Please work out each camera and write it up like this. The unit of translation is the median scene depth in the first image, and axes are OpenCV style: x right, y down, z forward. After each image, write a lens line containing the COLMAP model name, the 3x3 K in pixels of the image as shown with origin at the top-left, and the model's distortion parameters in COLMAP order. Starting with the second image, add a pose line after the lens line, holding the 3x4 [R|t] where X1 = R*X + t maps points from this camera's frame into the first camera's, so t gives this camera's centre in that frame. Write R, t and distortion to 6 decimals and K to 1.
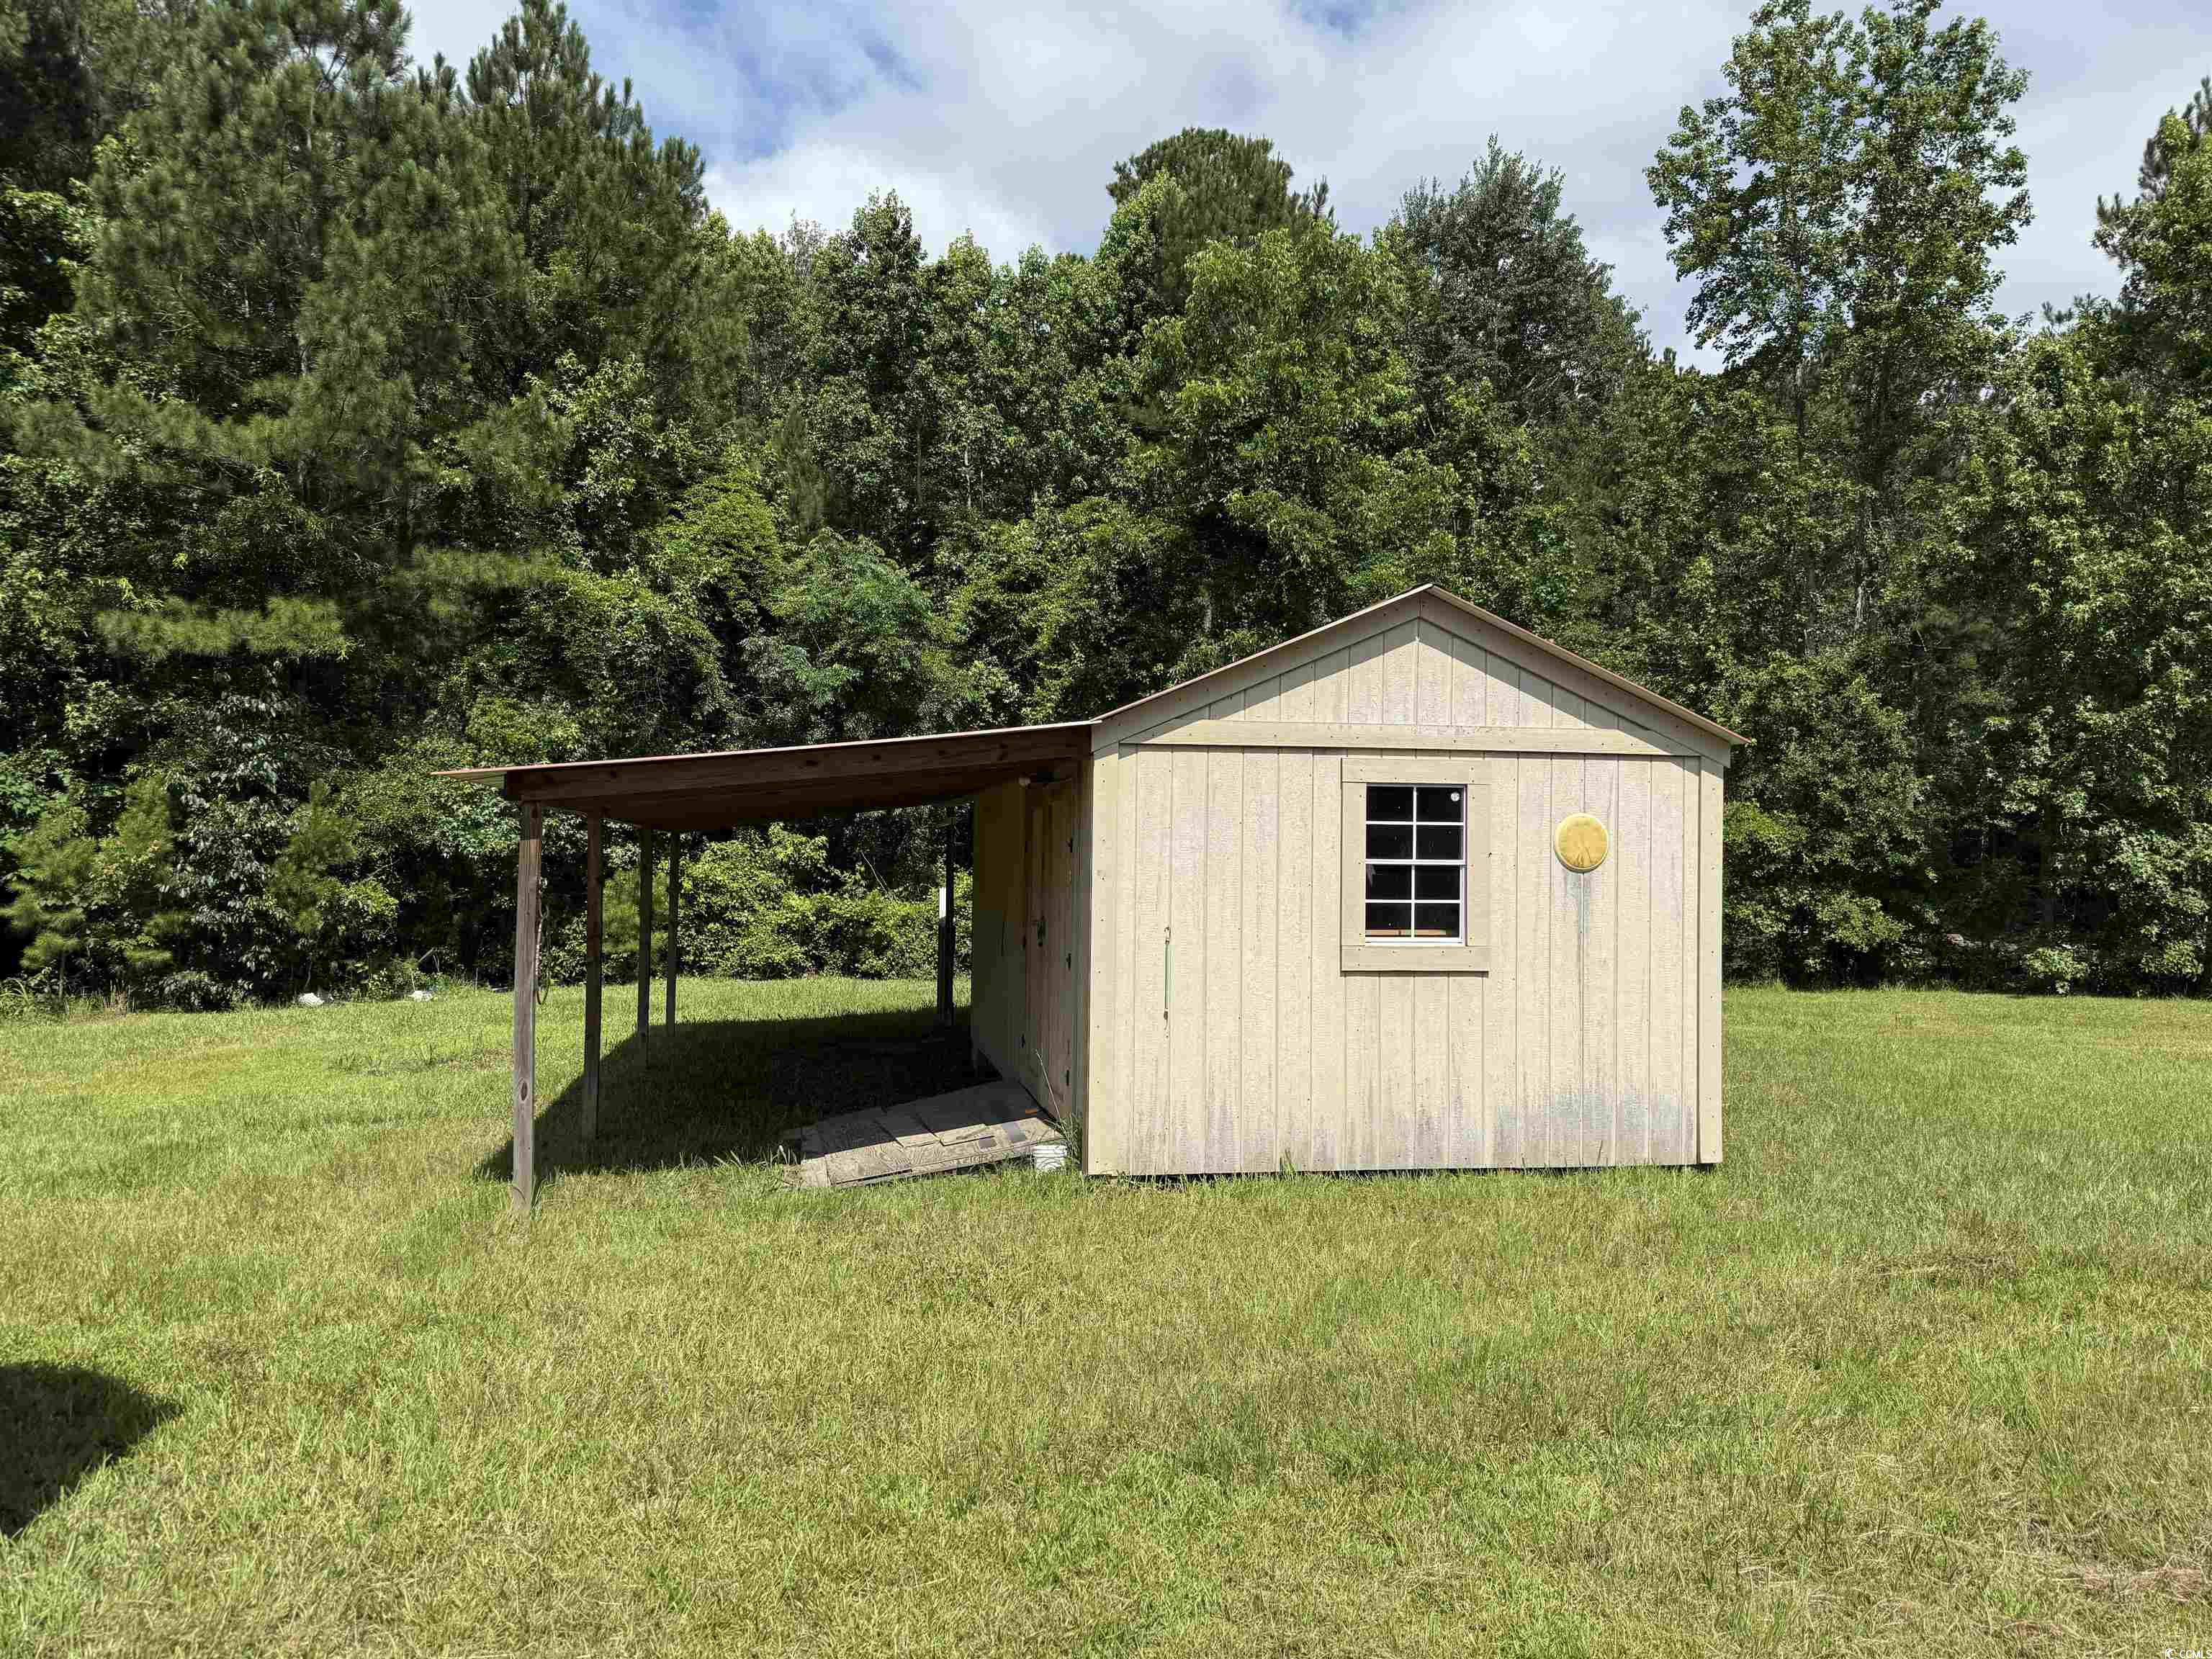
lens RADIAL K [[1553.9, 0, 1104.0], [0, 1553.9, 850.5], [0, 0, 1]] dist [0.019099, -0.011004]
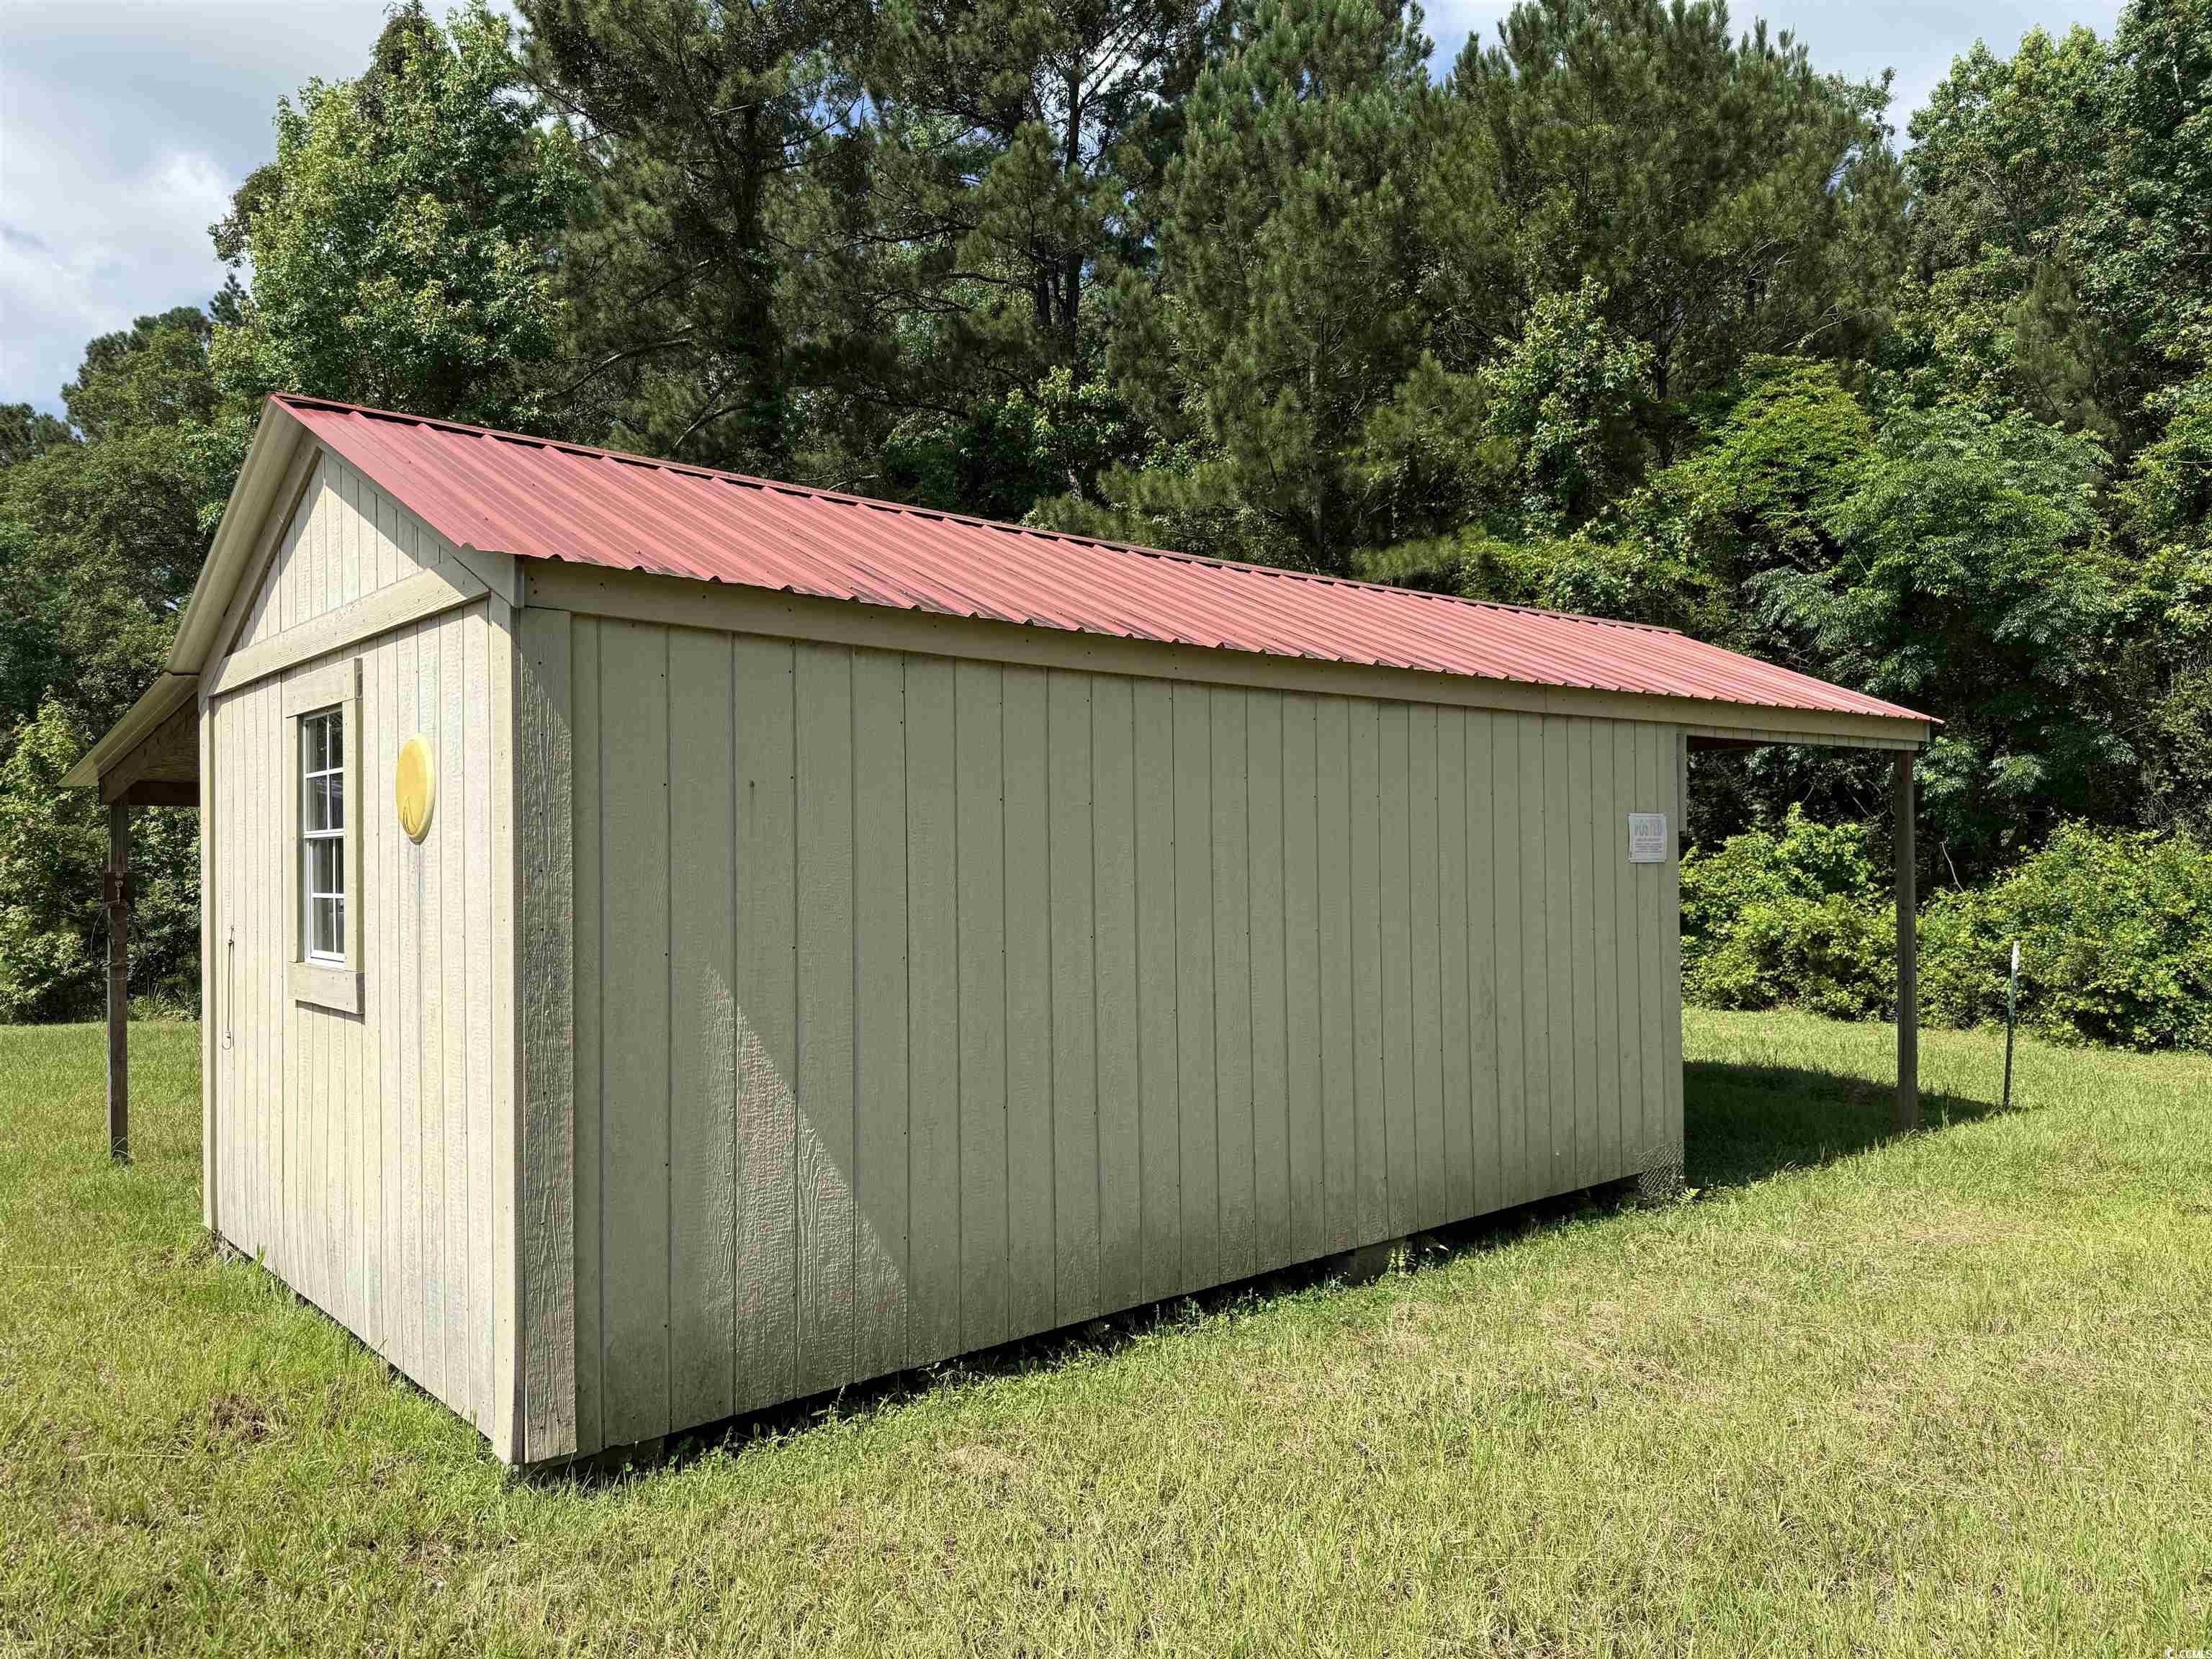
lens RADIAL K [[1553.9, 0, 1103.5], [0, 1553.9, 841.7], [0, 0, 1]] dist [0.019099, -0.011004]
pose [[0.467741, -0.036333, -0.883118, 0.313829], [0.022432, 0.999321, -0.029233, 0.013418], [0.883581, -0.006137, 0.468239, 0.342692]]
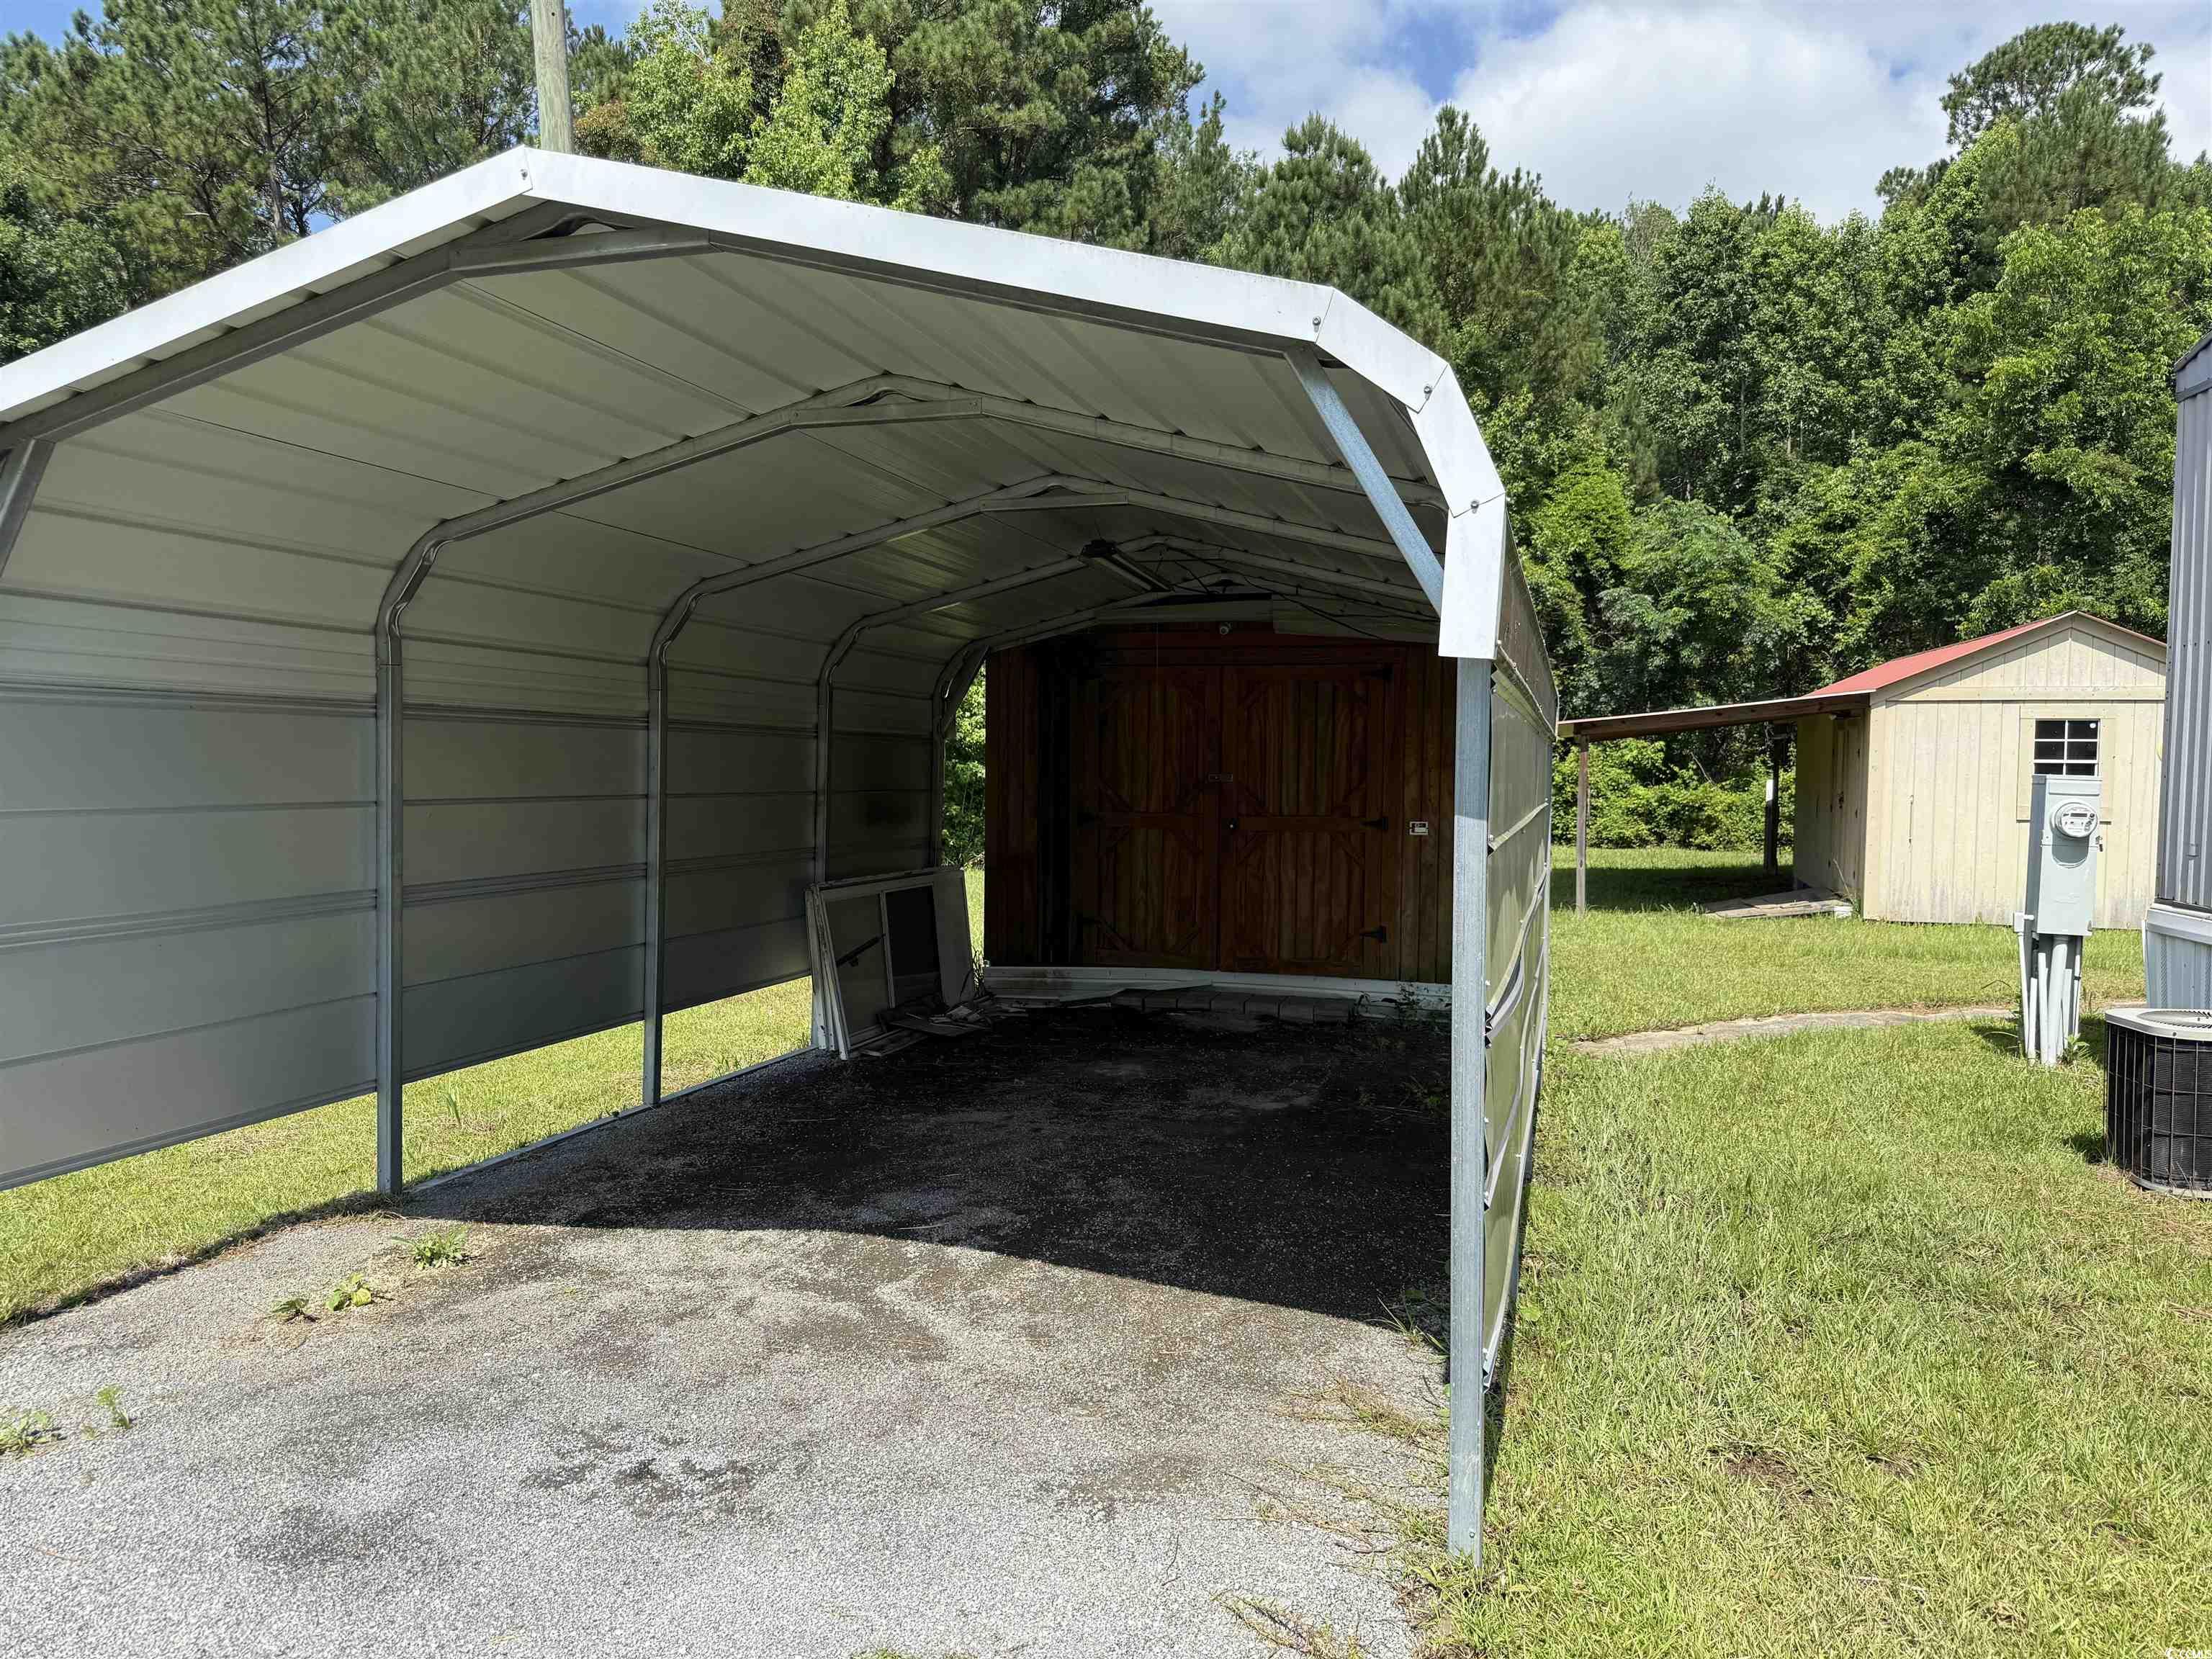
lens RADIAL K [[1553.9, 0, 1105.2], [0, 1553.9, 834.9], [0, 0, 1]] dist [0.019099, -0.011004]
pose [[0.883095, 0.023121, -0.468625, 0.020235], [0.002398, 0.998550, 0.053785, -0.002531], [0.469189, -0.048620, 0.881758, -0.374388]]
